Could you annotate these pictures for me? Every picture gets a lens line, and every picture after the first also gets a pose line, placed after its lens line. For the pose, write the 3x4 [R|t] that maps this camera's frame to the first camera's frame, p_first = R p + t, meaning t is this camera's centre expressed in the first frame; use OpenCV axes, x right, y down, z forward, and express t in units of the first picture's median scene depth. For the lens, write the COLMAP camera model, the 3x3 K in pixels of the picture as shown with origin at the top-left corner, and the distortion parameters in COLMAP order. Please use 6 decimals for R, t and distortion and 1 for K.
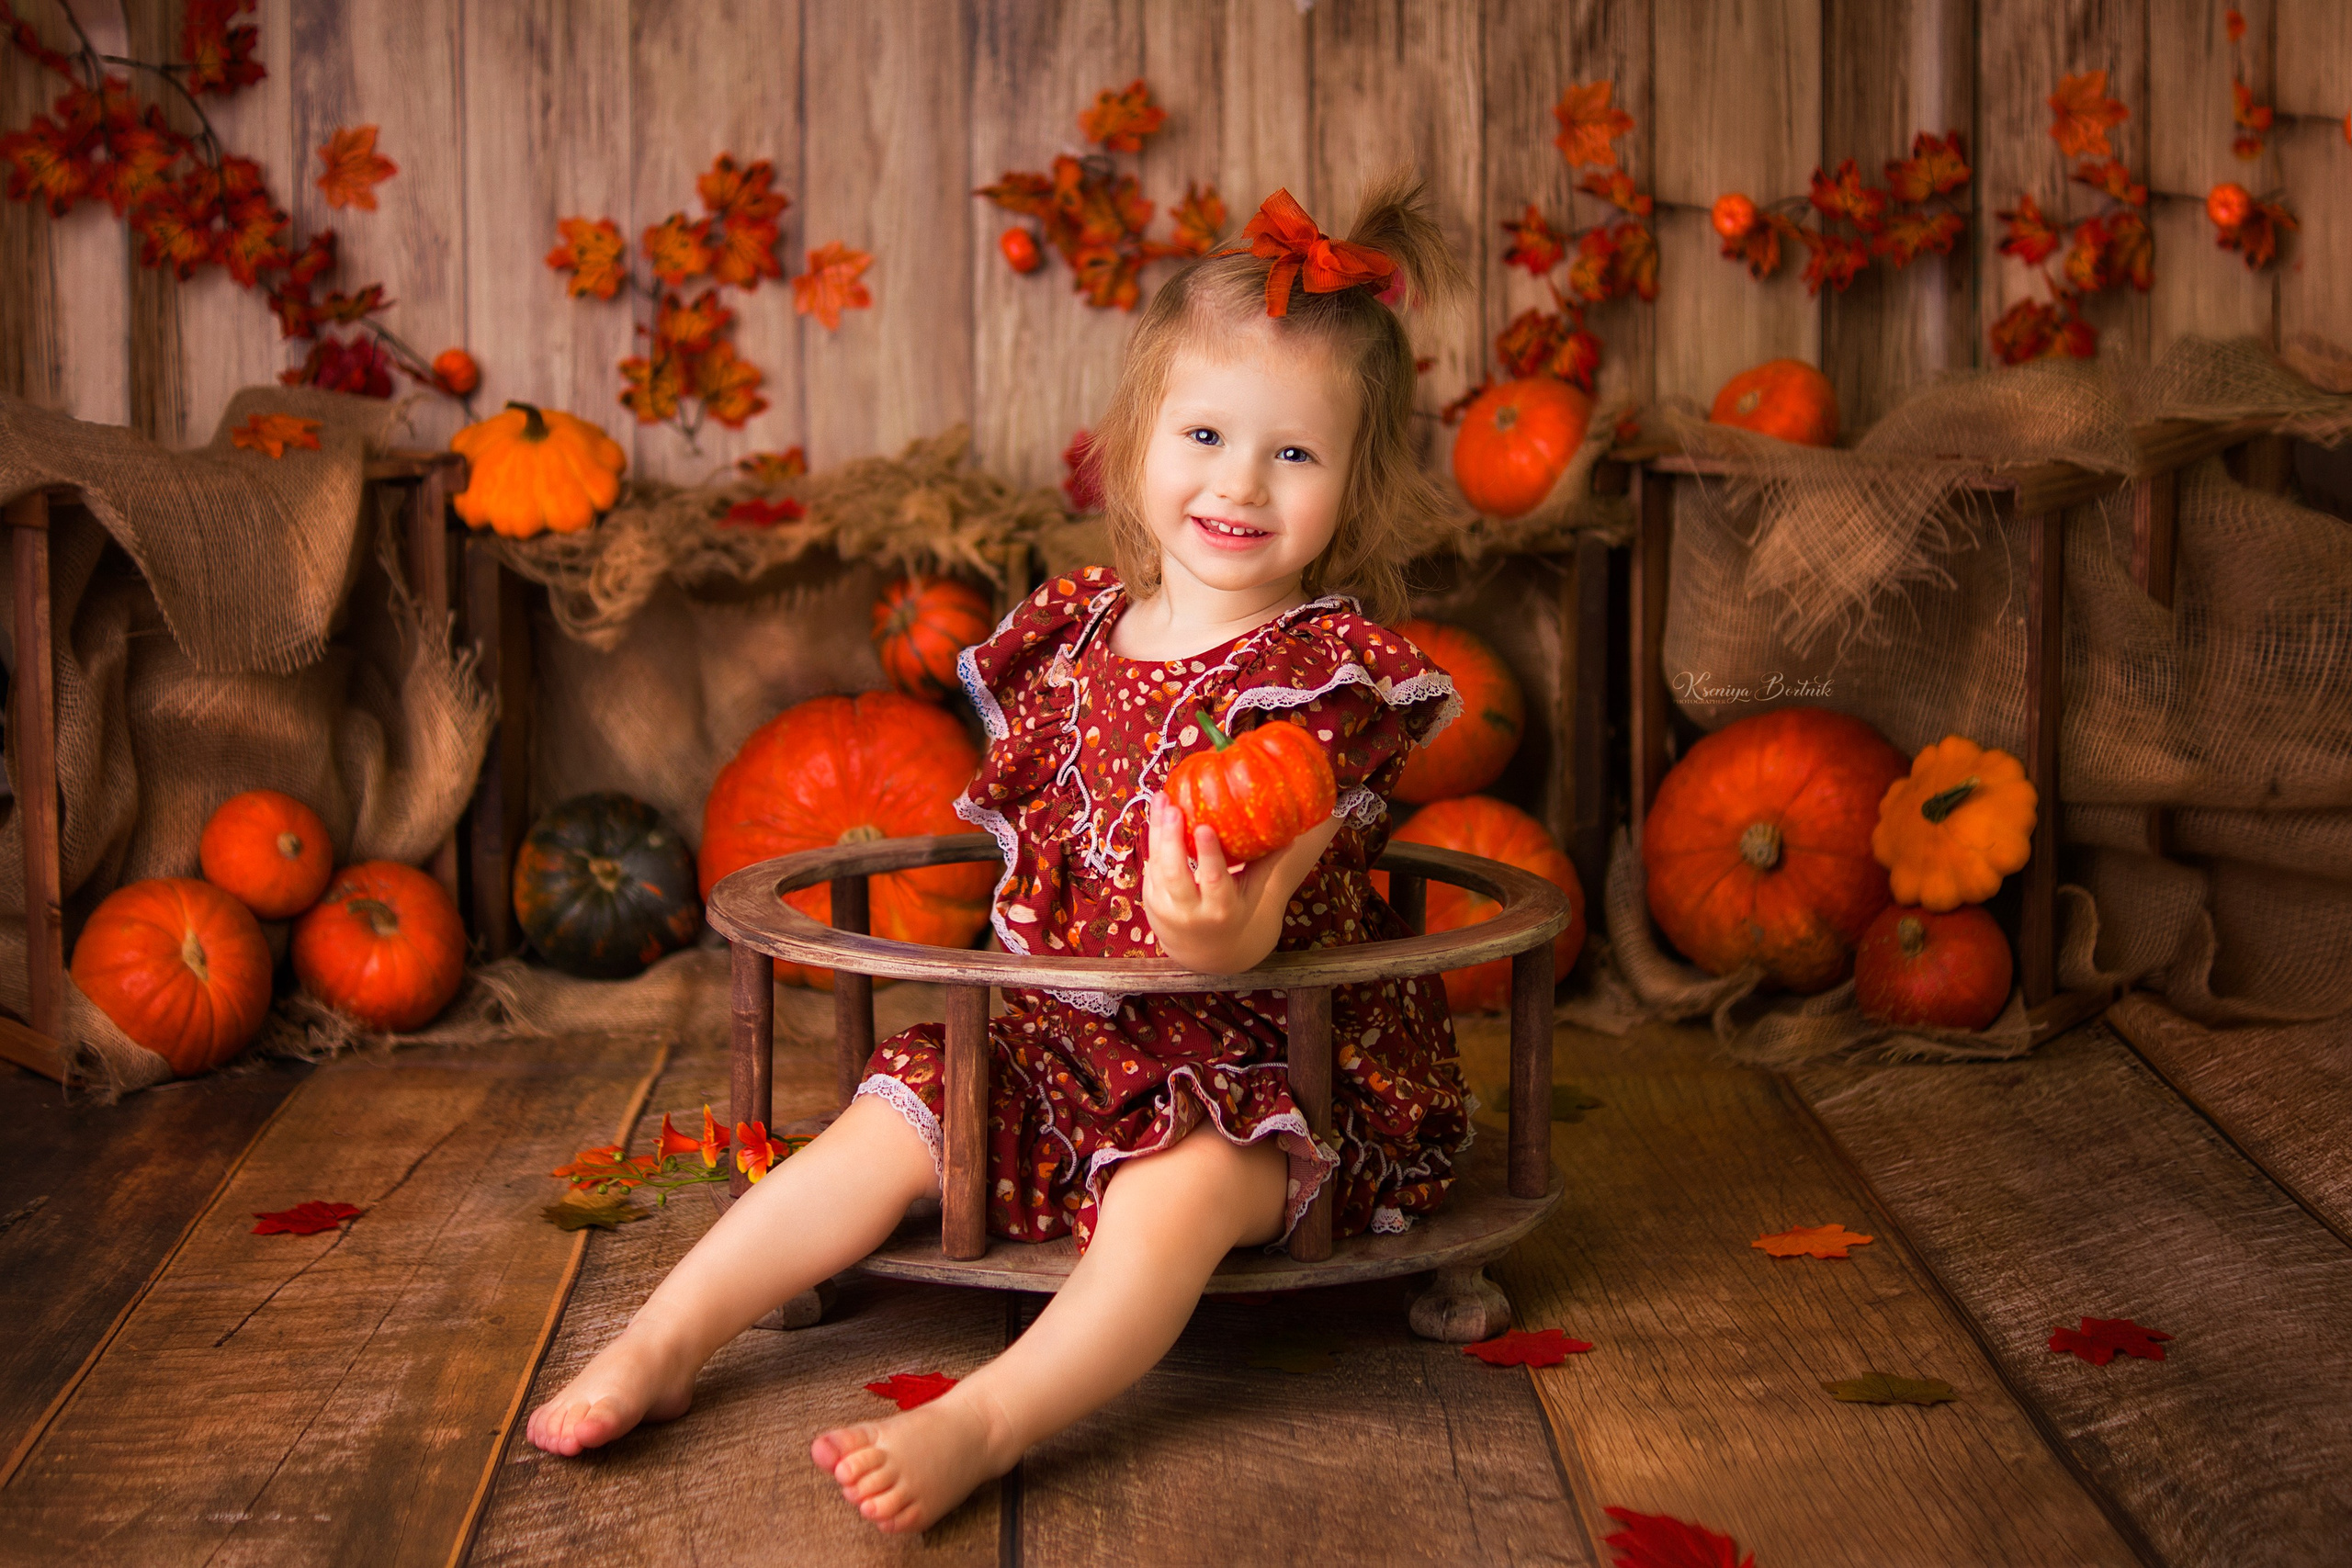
lens RADIAL K [[3638.5, 0, 1175.3], [0, 3638.5, 861.7], [0, 0, 1]] dist [-0.094764, -0.103975]
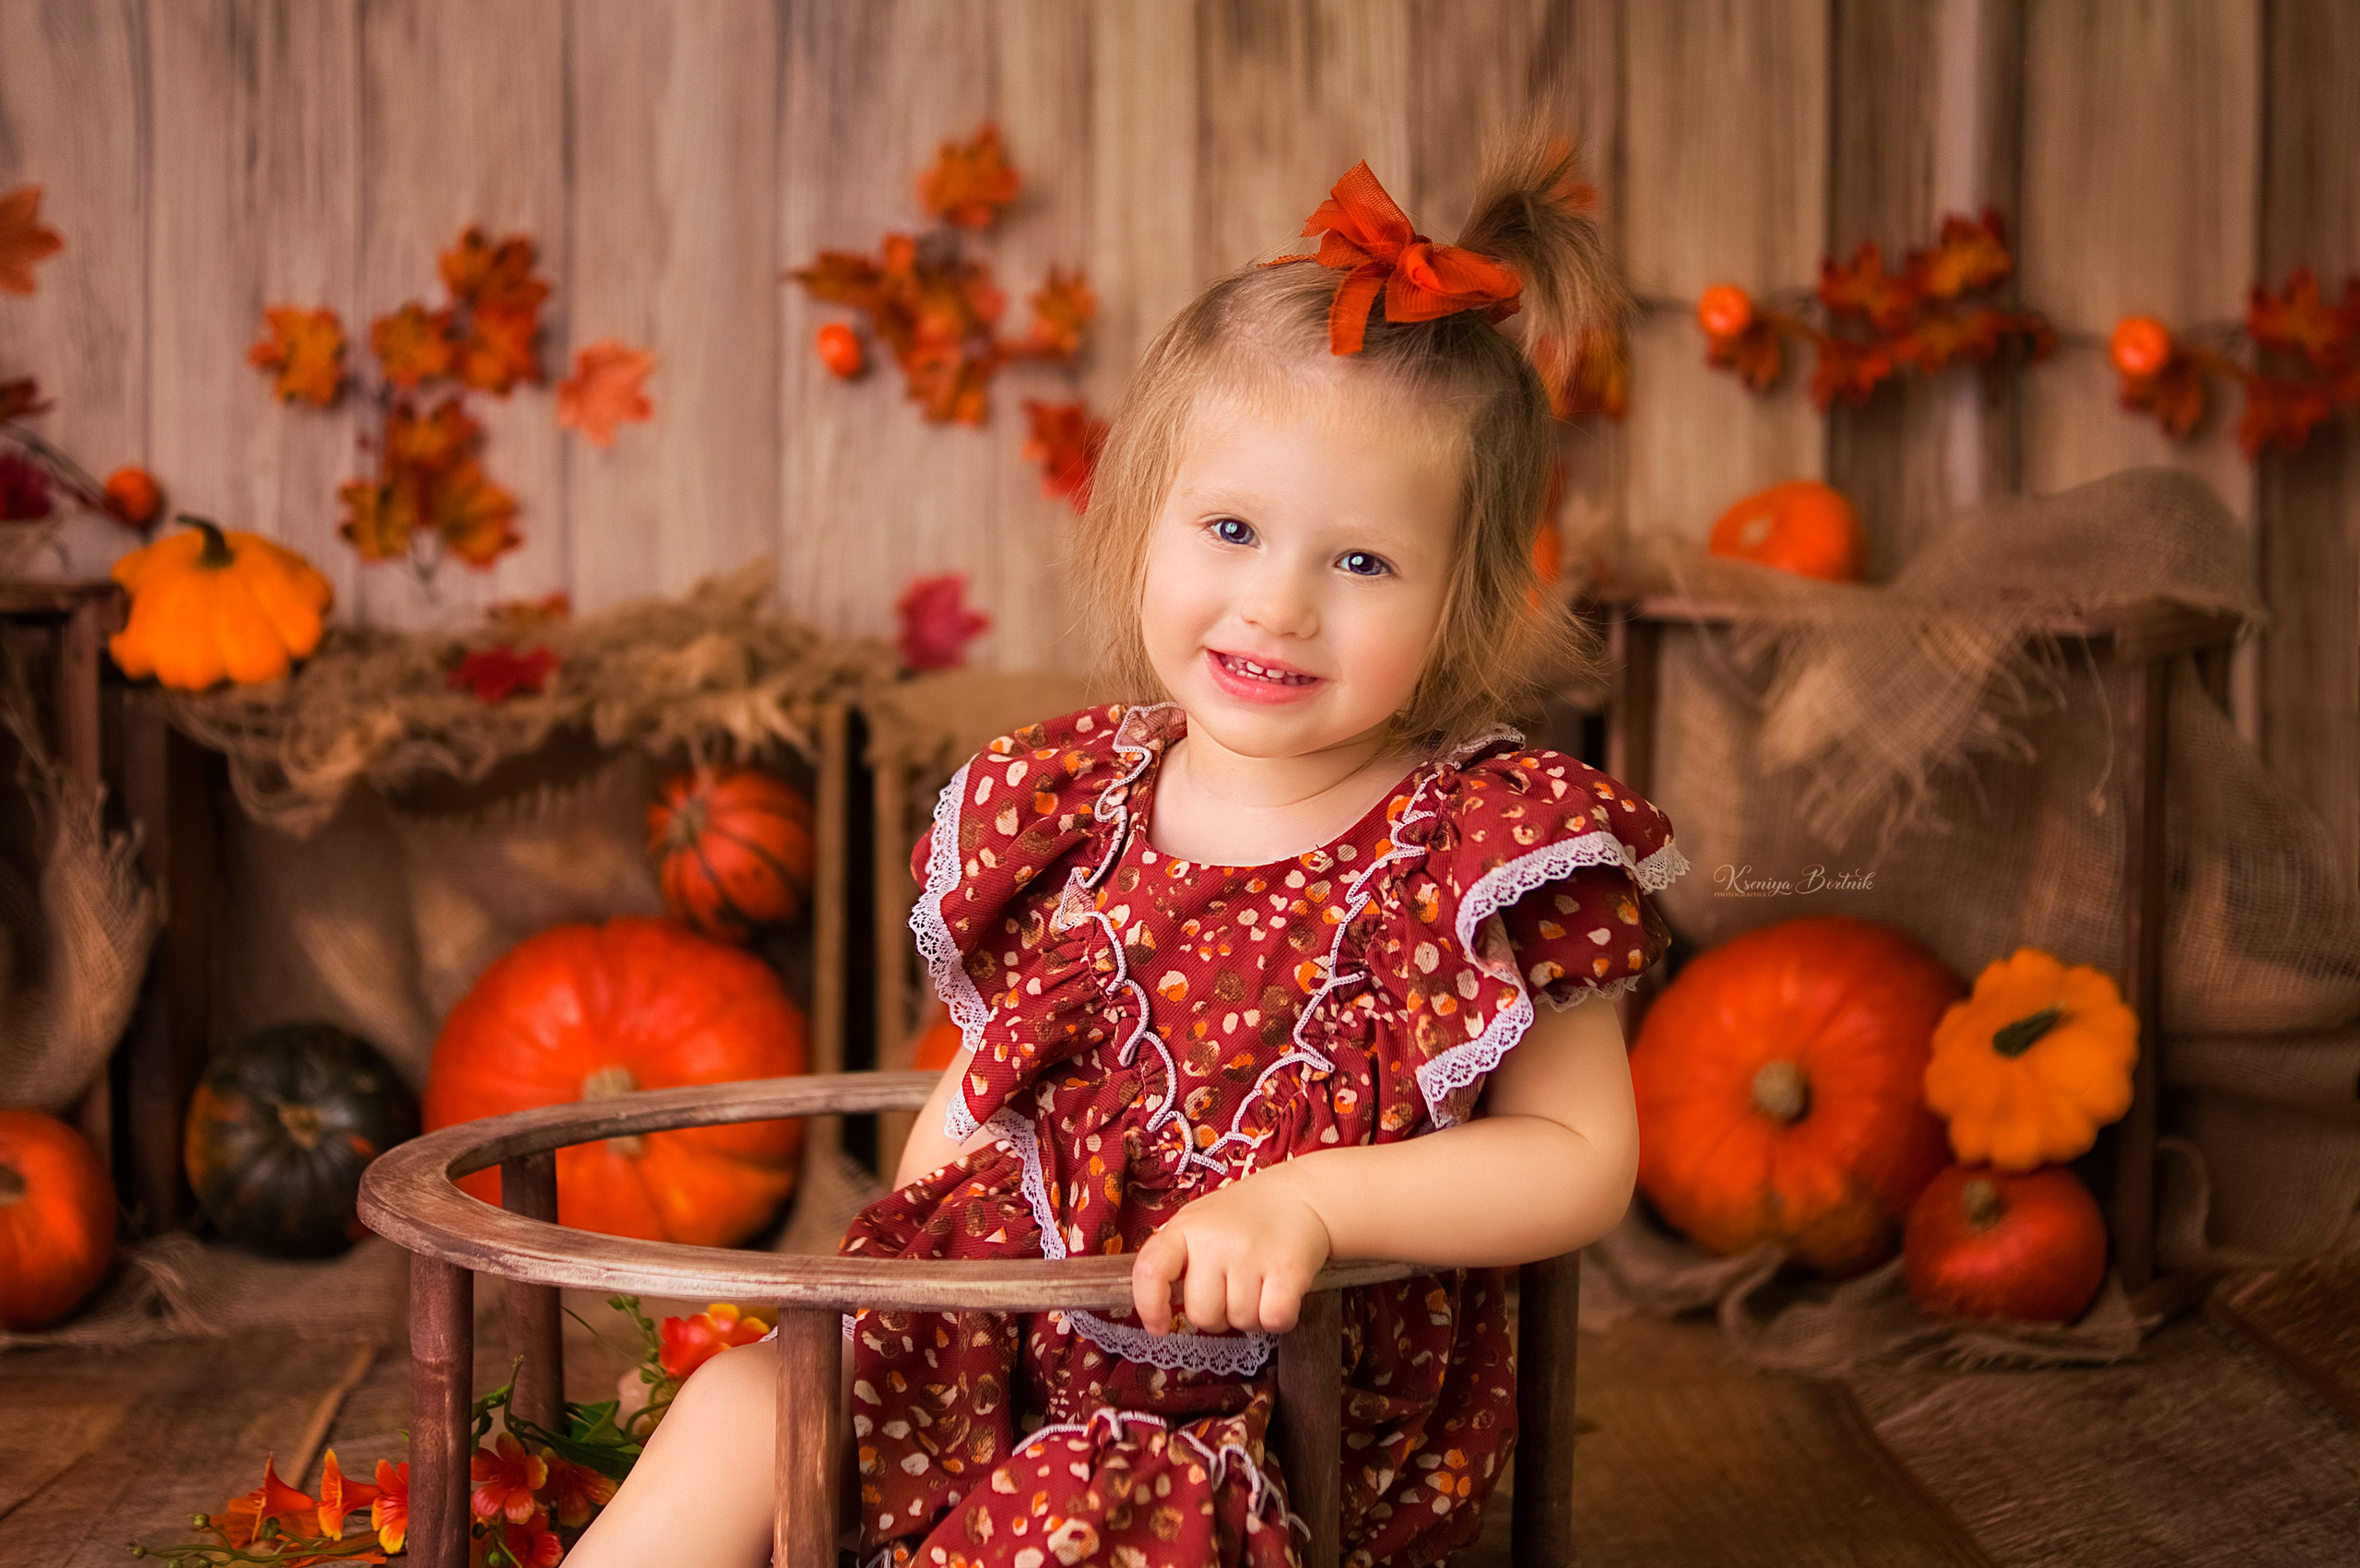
lens RADIAL K [[3651.1, 0, 1179.3], [0, 3651.1, 862.0], [0, 0, 1]] dist [-0.094764, -0.103975]
pose [[0.998850, 0.003605, 0.047804, -0.006268], [-0.000074, 0.997284, -0.073658, 0.004389], [-0.047939, 0.073569, 0.996137, 0.214920]]
